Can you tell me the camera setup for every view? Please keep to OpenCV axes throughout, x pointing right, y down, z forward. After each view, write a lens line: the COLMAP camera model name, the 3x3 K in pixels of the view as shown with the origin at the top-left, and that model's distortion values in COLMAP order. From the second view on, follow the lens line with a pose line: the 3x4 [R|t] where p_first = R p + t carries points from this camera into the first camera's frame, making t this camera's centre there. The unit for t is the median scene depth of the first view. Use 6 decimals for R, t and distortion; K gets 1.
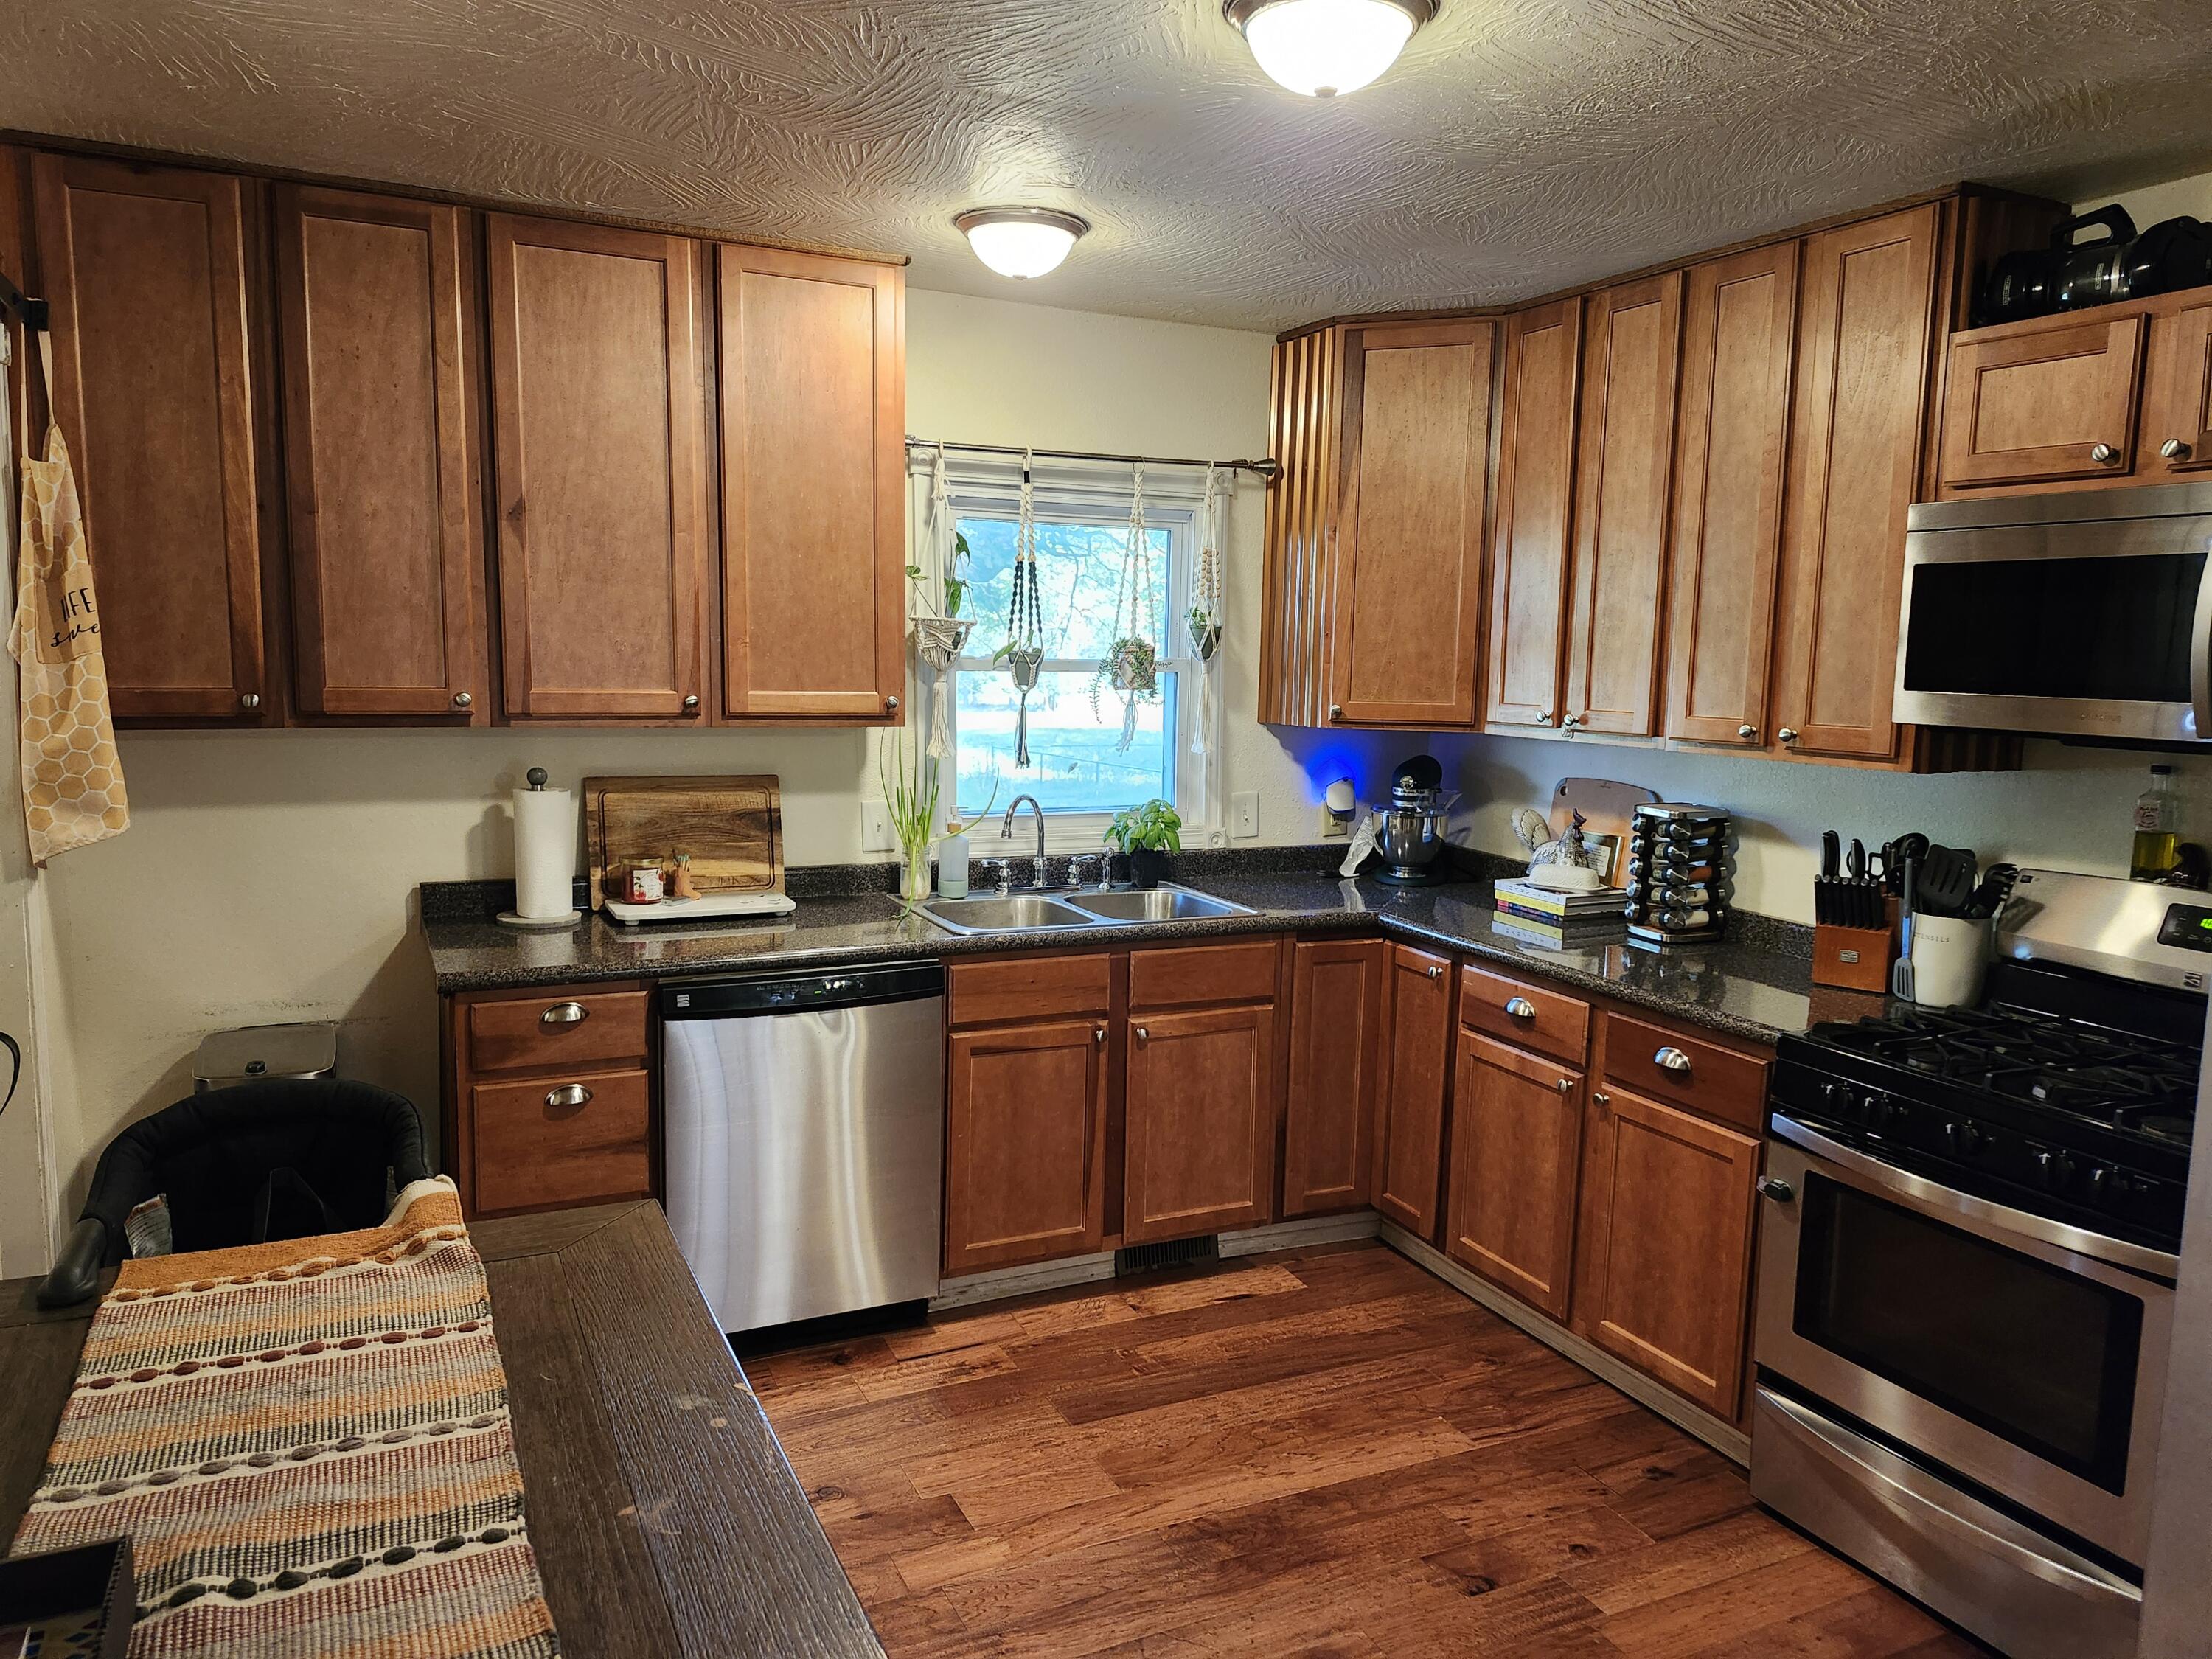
lens RADIAL K [[1544.8, 0, 1089.9], [0, 1544.8, 837.5], [0, 0, 1]] dist [0.095208, -0.118454]
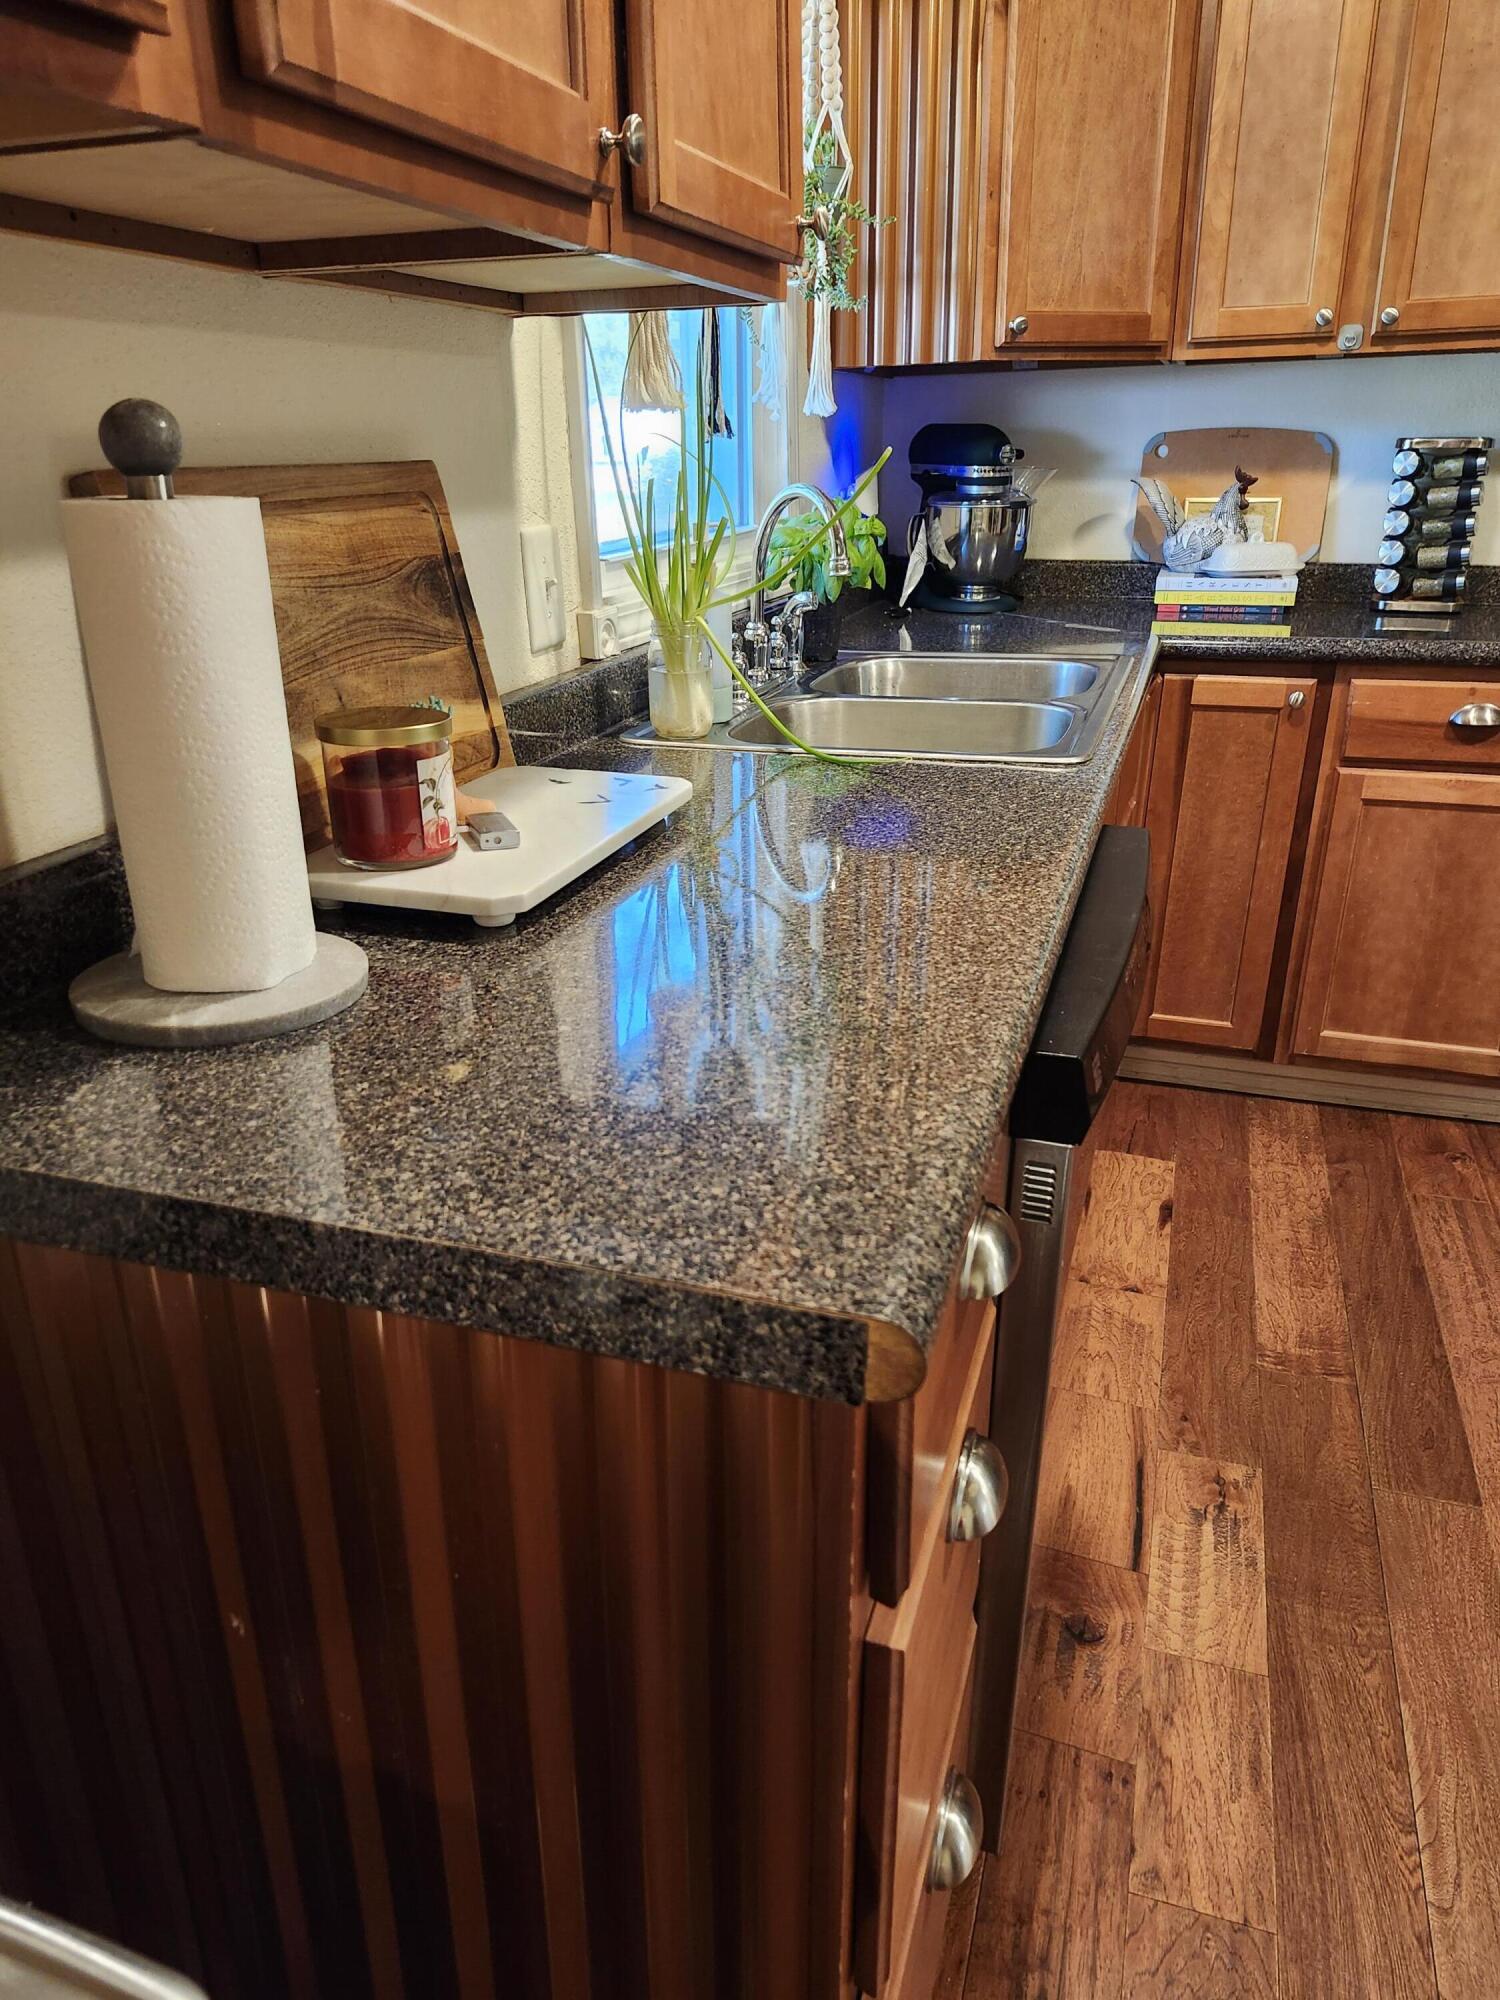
lens RADIAL K [[1423.3, 0, 735.3], [0, 1423.3, 1009.5], [0, 0, 1]] dist [0.051891, -0.047053]
pose [[0.680841, -0.300345, 0.668019, -0.474036], [0.122295, 0.945869, 0.300625, -0.009941], [-0.722149, -0.122983, 0.680717, 0.766182]]
